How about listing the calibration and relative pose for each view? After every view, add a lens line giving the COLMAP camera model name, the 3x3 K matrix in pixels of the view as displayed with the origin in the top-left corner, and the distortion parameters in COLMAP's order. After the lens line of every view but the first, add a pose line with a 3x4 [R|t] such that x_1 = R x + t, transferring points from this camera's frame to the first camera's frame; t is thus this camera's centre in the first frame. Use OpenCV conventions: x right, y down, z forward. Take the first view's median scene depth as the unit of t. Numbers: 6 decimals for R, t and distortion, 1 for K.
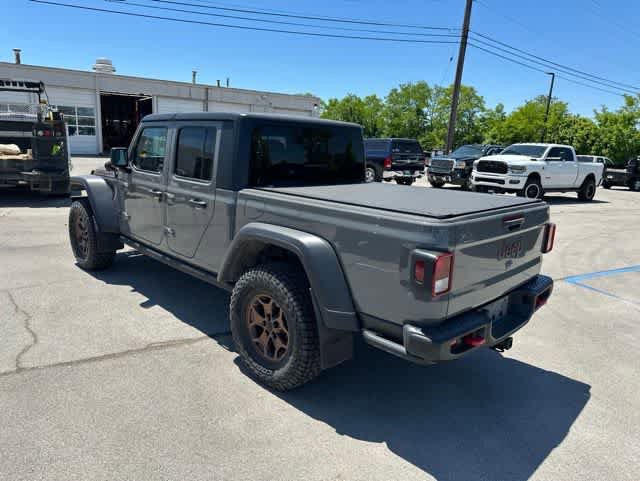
lens RADIAL K [[448.3, 0, 315.3], [0, 448.3, 239.4], [0, 0, 1]] dist [0.091051, -0.101662]
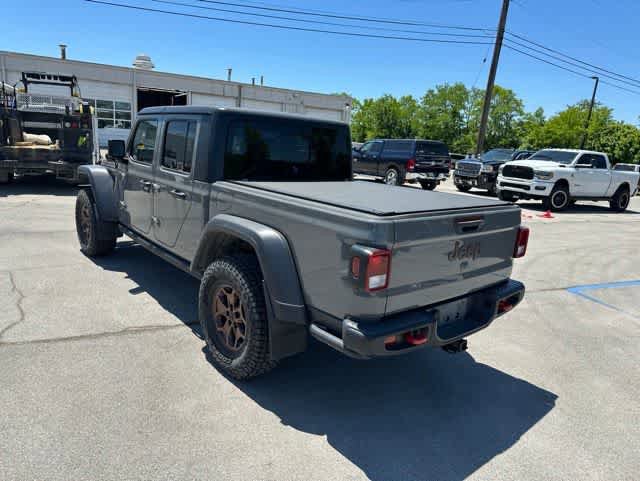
lens RADIAL K [[448.3, 0, 315.3], [0, 448.3, 239.4], [0, 0, 1]] dist [0.091051, -0.101662]
pose [[0.996555, 0.043774, -0.070439, 0.073315], [-0.043741, 0.999041, 0.002021, 0.004104], [0.070460, 0.001067, 0.997514, -0.003704]]
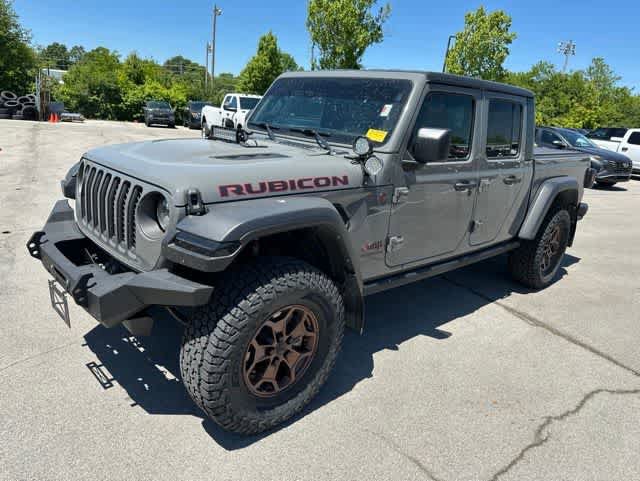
lens RADIAL K [[450.3, 0, 315.8], [0, 450.3, 238.7], [0, 0, 1]] dist [0.061666, -0.062137]
pose [[0.020782, -0.308767, 0.950911, -0.733127], [0.126777, 0.944252, 0.303834, -0.185366], [-0.991714, 0.114239, 0.058768, 0.798537]]
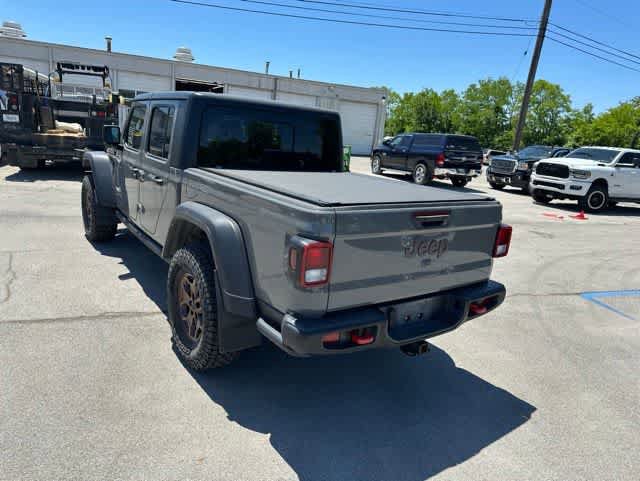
lens RADIAL K [[450.3, 0, 315.8], [0, 450.3, 238.7], [0, 0, 1]] dist [0.061666, -0.062137]
pose [[0.985587, 0.079653, -0.149242, 0.146092], [-0.077894, 0.996806, 0.017604, 0.002736], [0.150167, -0.005725, 0.988644, 0.023633]]
